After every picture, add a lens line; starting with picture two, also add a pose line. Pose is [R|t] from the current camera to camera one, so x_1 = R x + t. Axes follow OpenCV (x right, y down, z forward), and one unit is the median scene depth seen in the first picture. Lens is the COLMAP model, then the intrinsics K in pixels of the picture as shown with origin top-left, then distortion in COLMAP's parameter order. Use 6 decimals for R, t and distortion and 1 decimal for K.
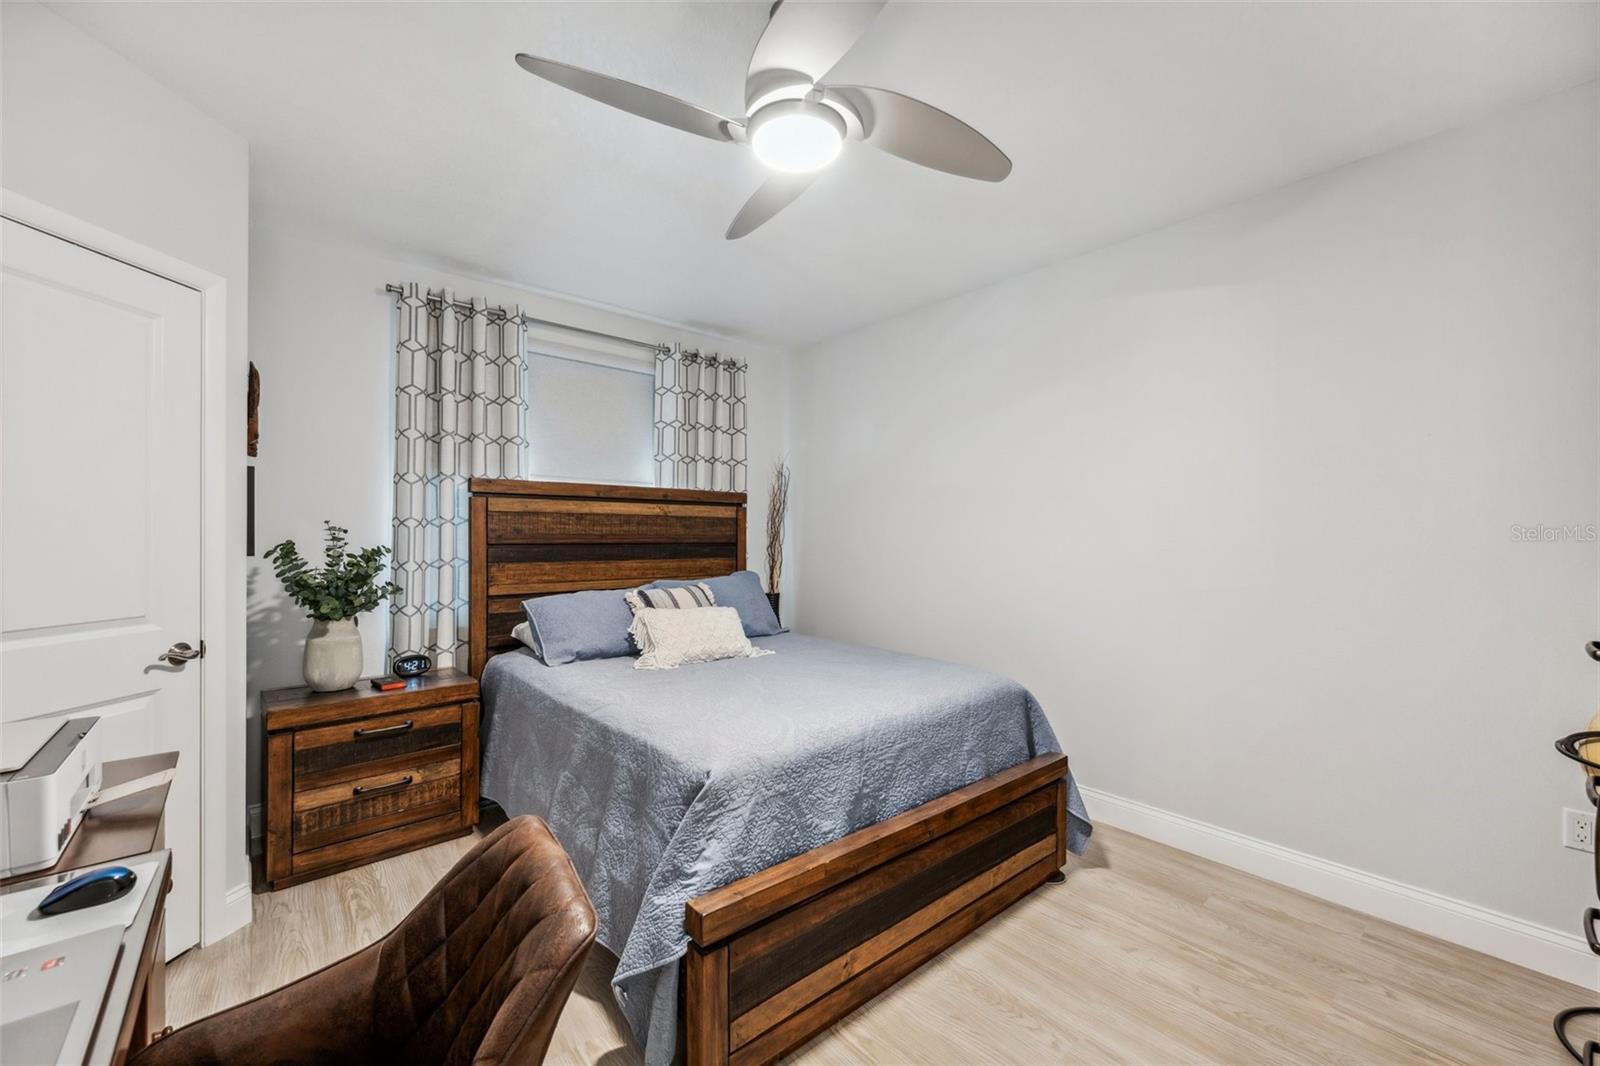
lens RADIAL K [[631.3, 0, 794.8], [0, 631.3, 534.8], [0, 0, 1]] dist [0.000226, -0.000641]
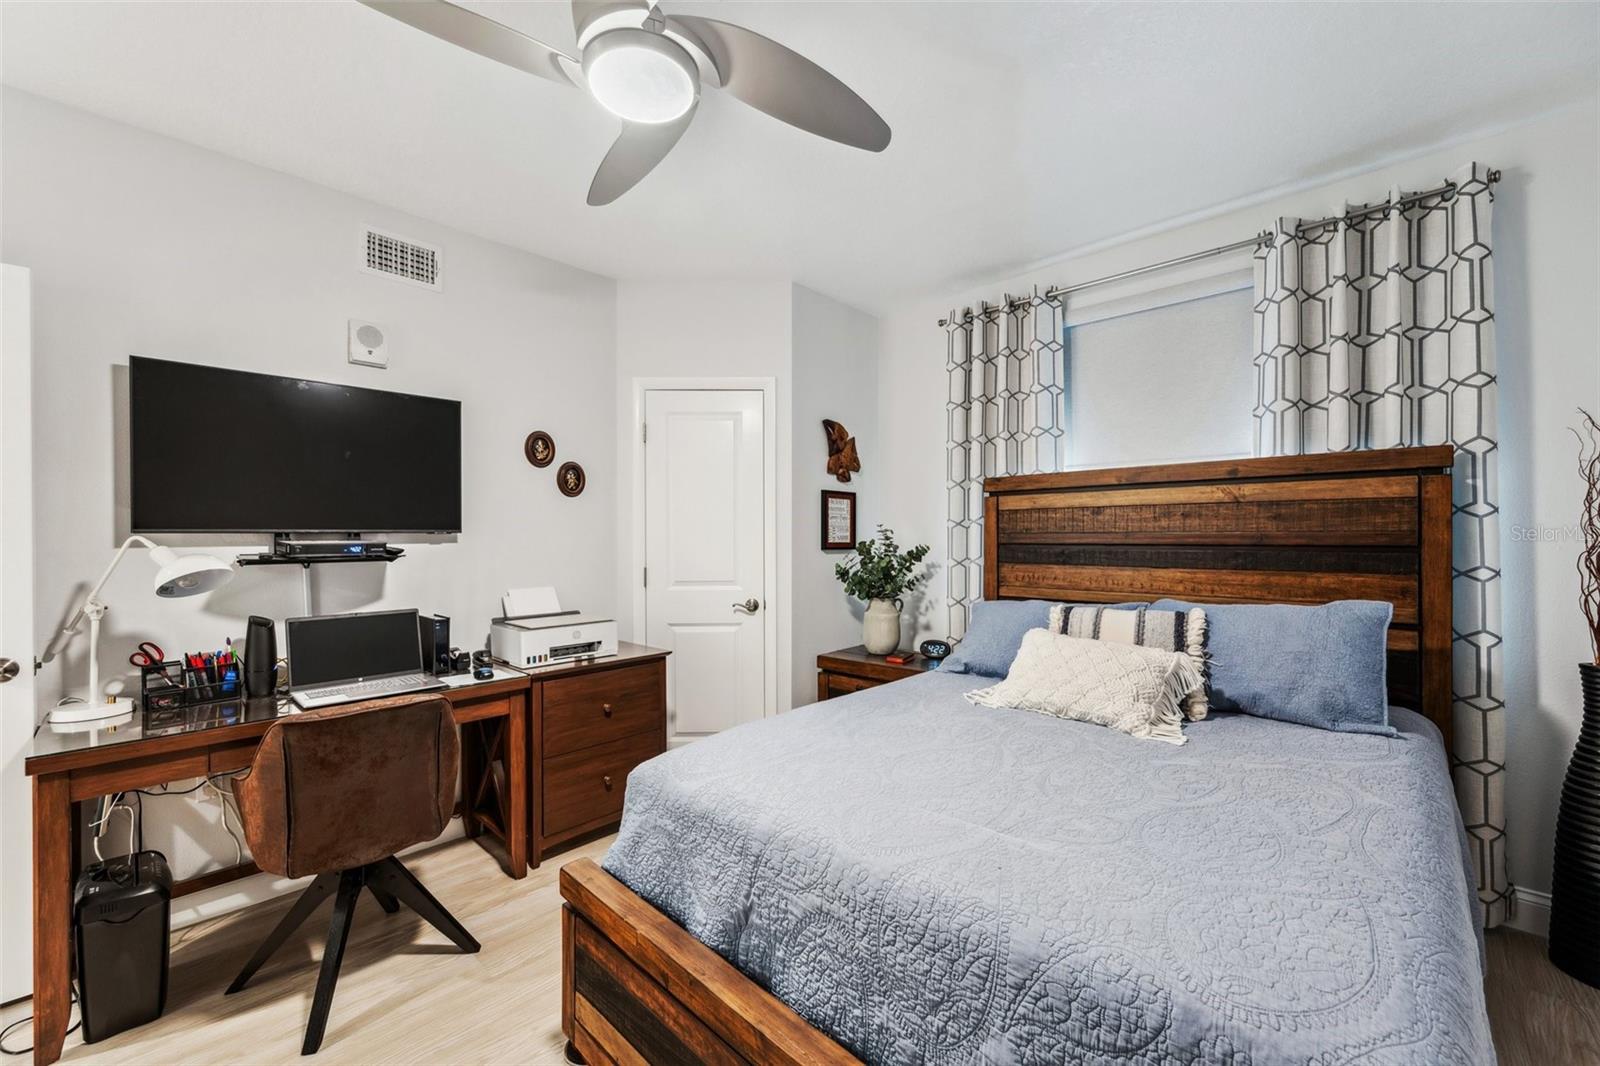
lens RADIAL K [[631.3, 0, 798.0], [0, 631.3, 536.0], [0, 0, 1]] dist [0.000226, -0.000641]
pose [[0.107227, -0.001725, -0.994233, 0.408376], [0.007142, 0.999974, -0.000965, 0.001728], [0.994209, -0.006998, 0.107236, 0.512385]]
